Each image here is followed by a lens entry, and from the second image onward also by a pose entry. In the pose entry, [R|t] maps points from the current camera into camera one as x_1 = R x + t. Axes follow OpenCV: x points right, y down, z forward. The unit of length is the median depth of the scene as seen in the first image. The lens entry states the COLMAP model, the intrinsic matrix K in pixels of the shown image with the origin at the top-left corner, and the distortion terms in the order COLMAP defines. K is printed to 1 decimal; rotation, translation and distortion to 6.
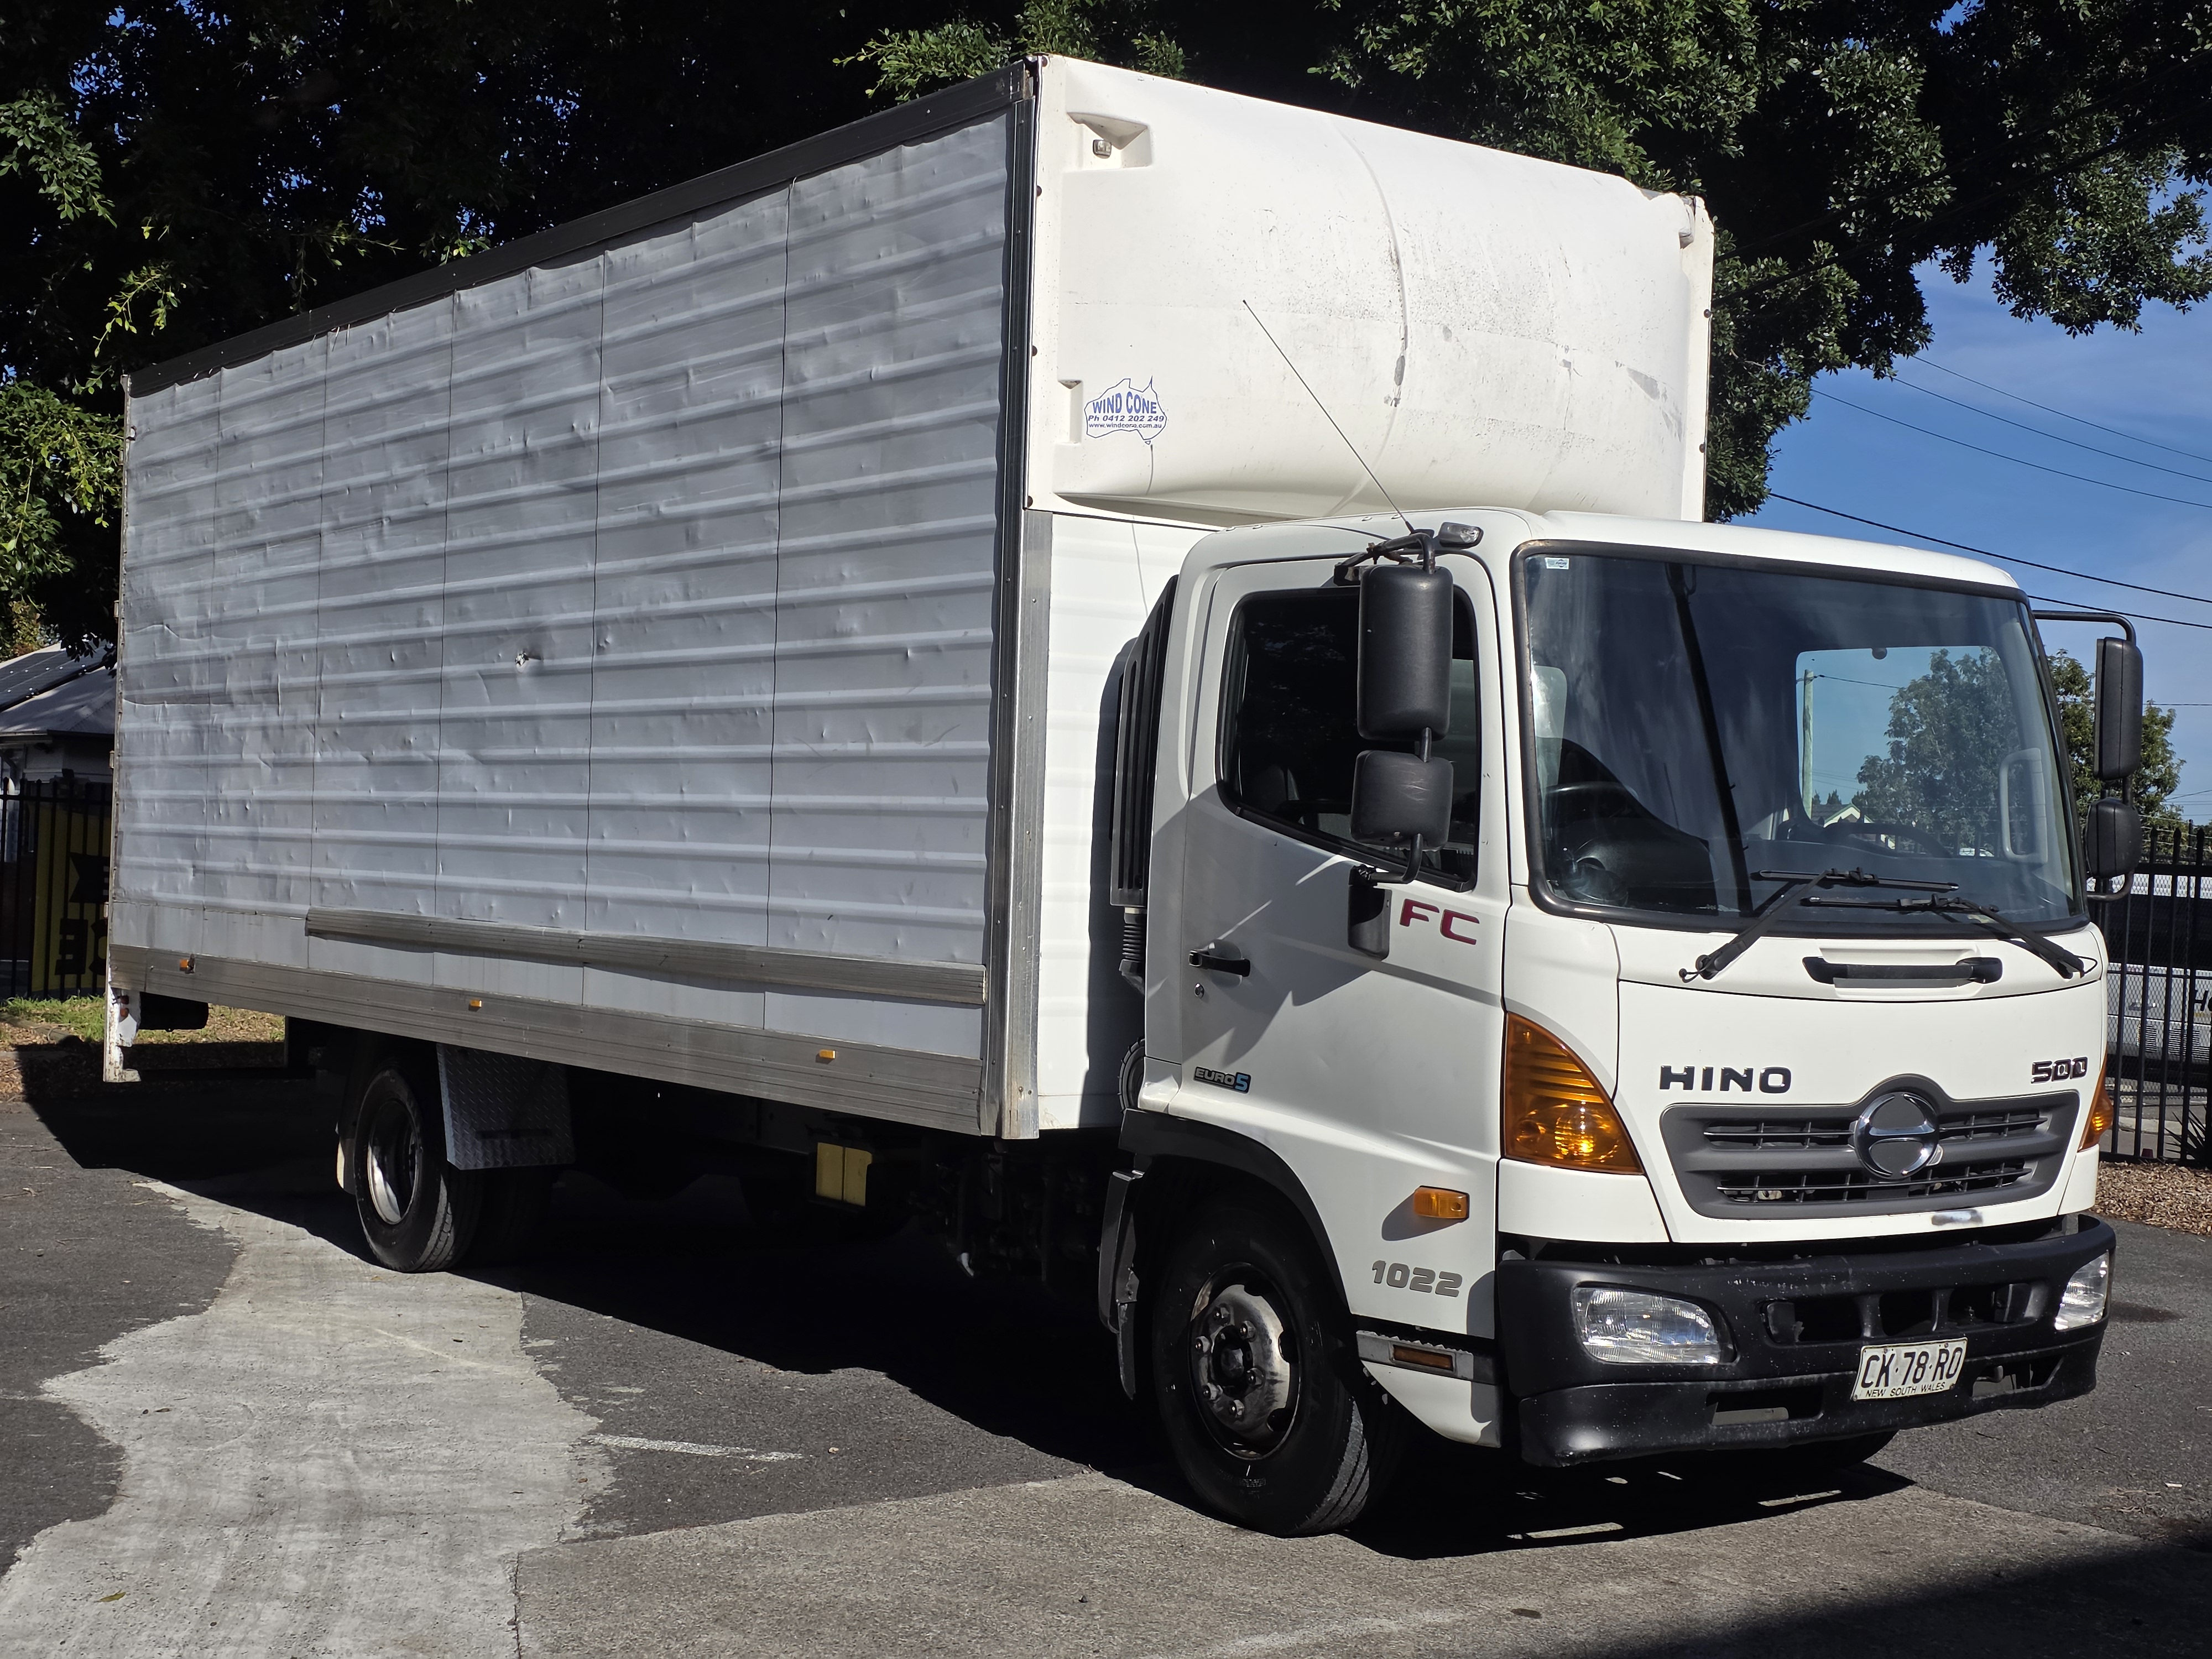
lens RADIAL K [[3006.0, 0, 1106.0], [0, 3006.0, 829.5], [0, 0, 1]] dist [0.178069, -0.550558]
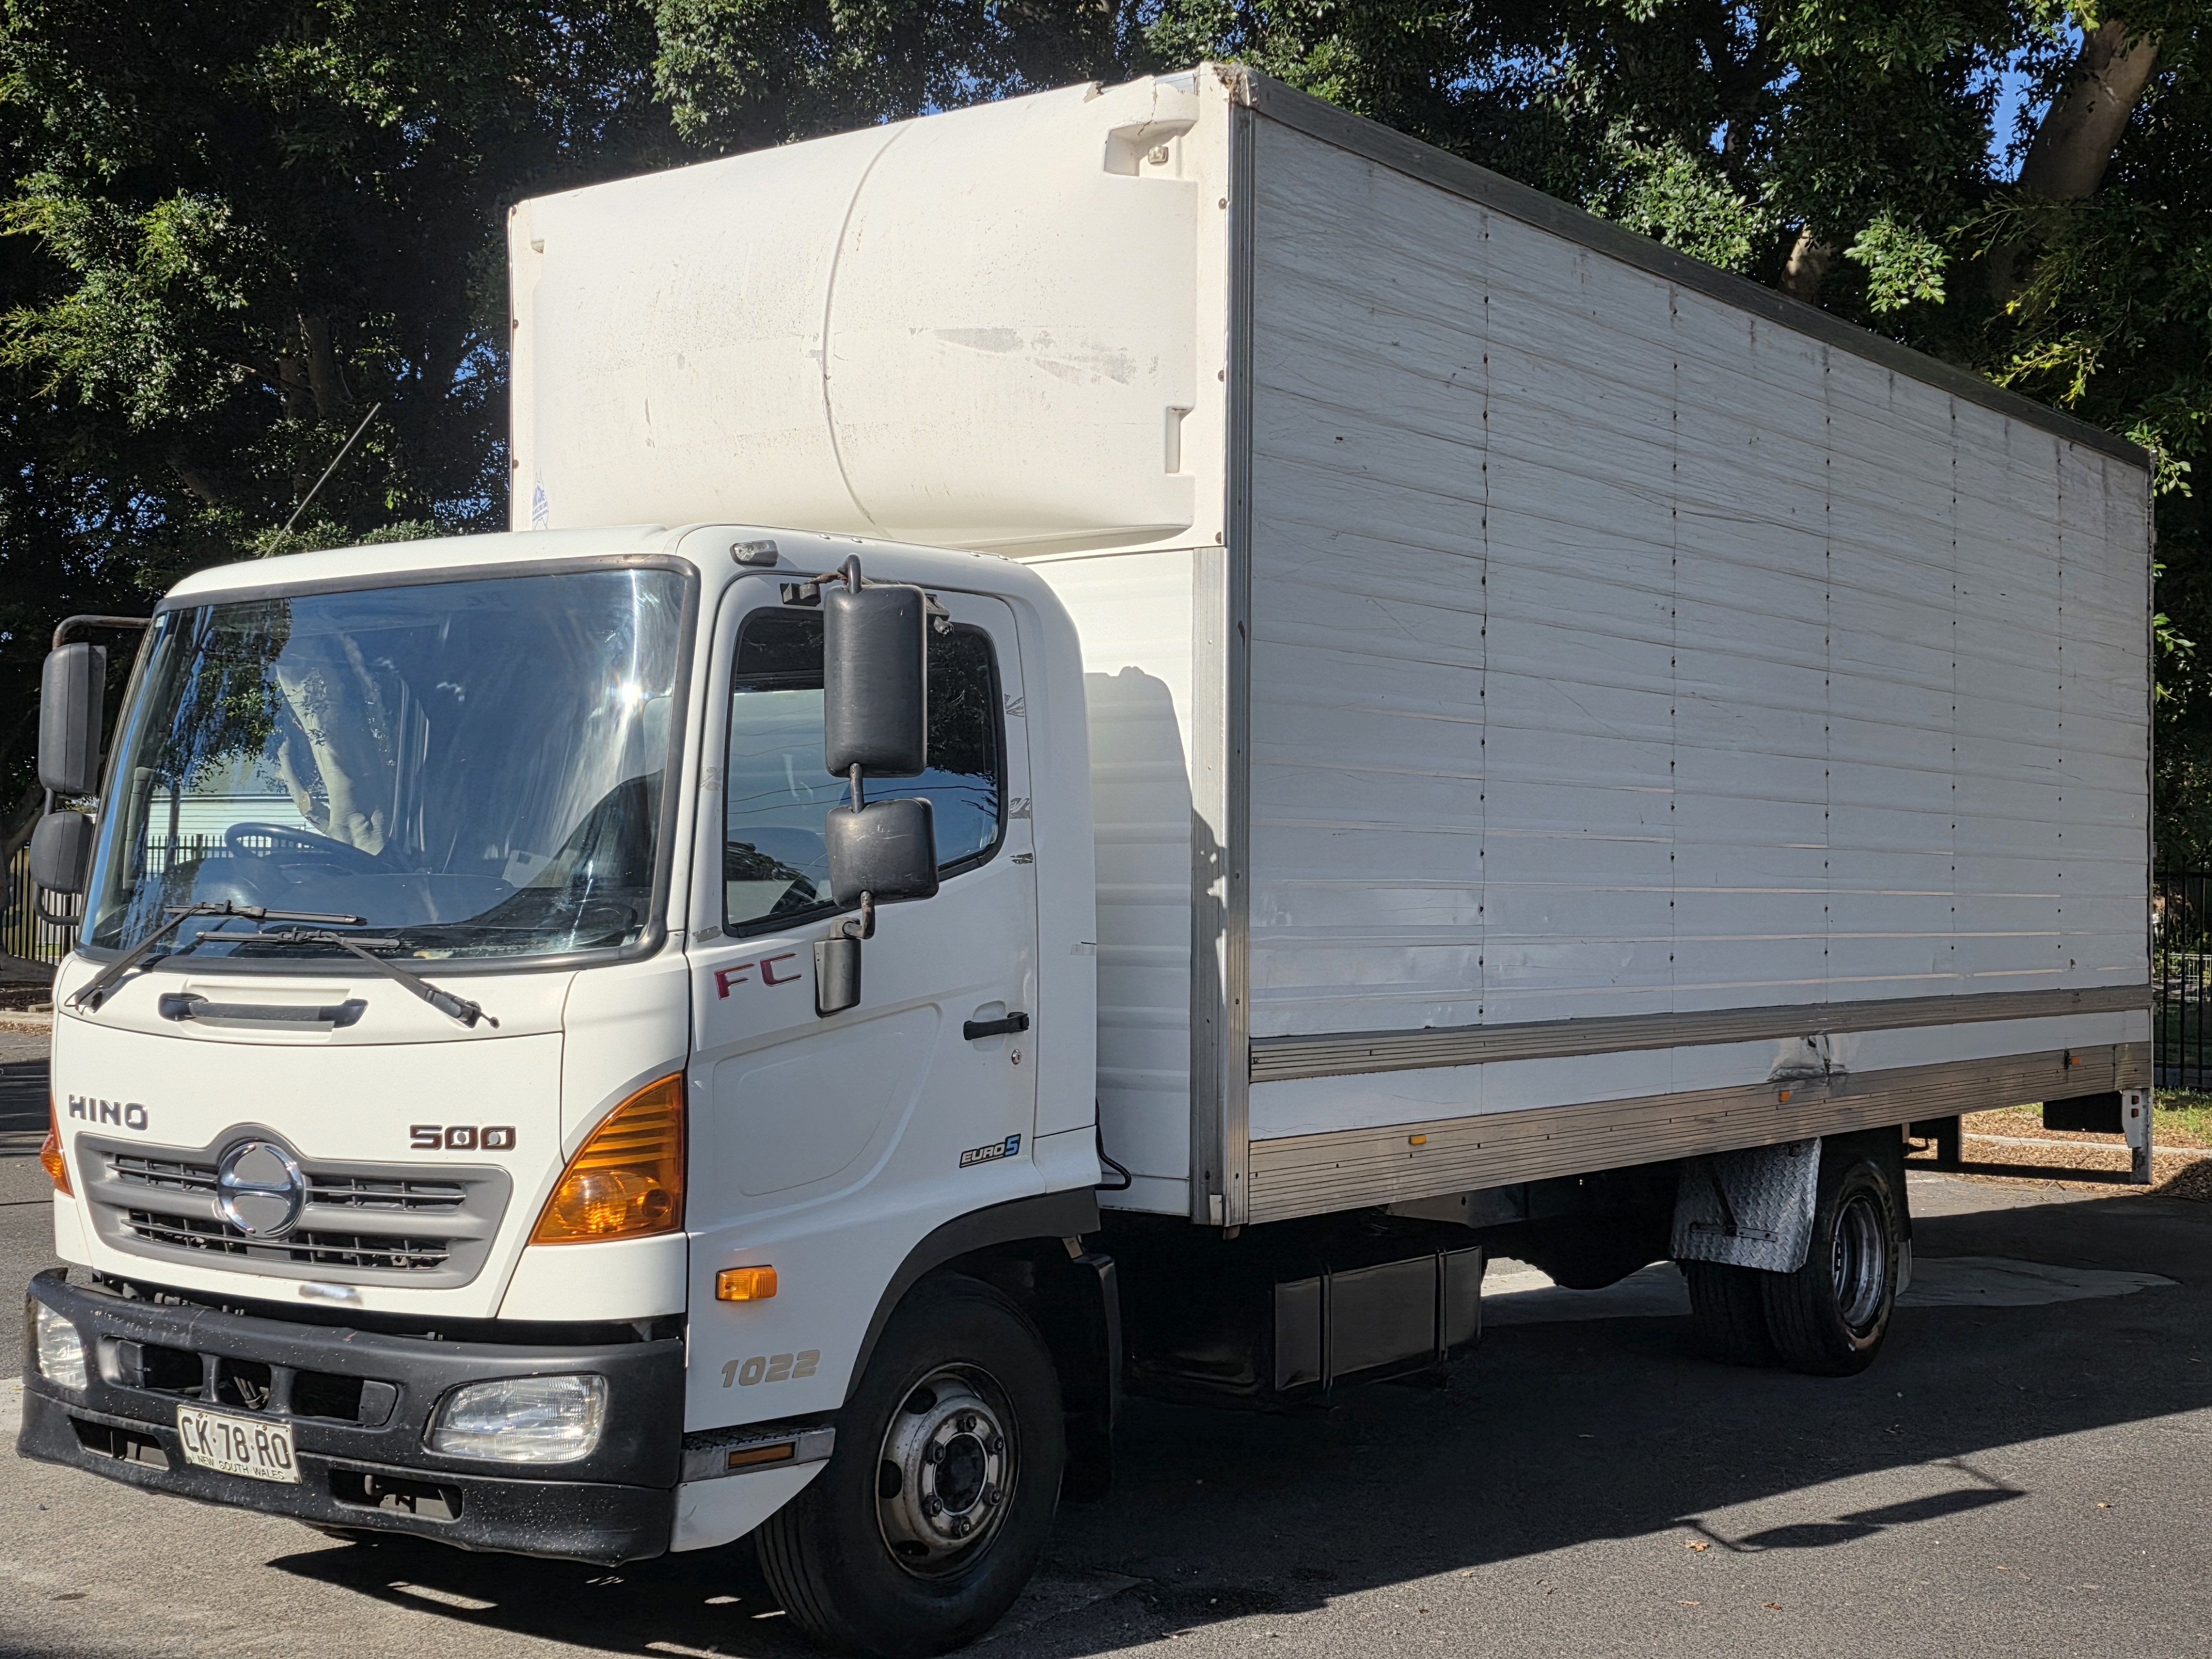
lens RADIAL K [[2815.6, 0, 1106.0], [0, 2815.6, 829.5], [0, 0, 1]] dist [0.245452, -0.868798]
pose [[0.306654, -0.052373, -0.950379, 1.180254], [0.007684, 0.998589, -0.052550, 0.039559], [0.951790, 0.008812, 0.306624, 0.986698]]
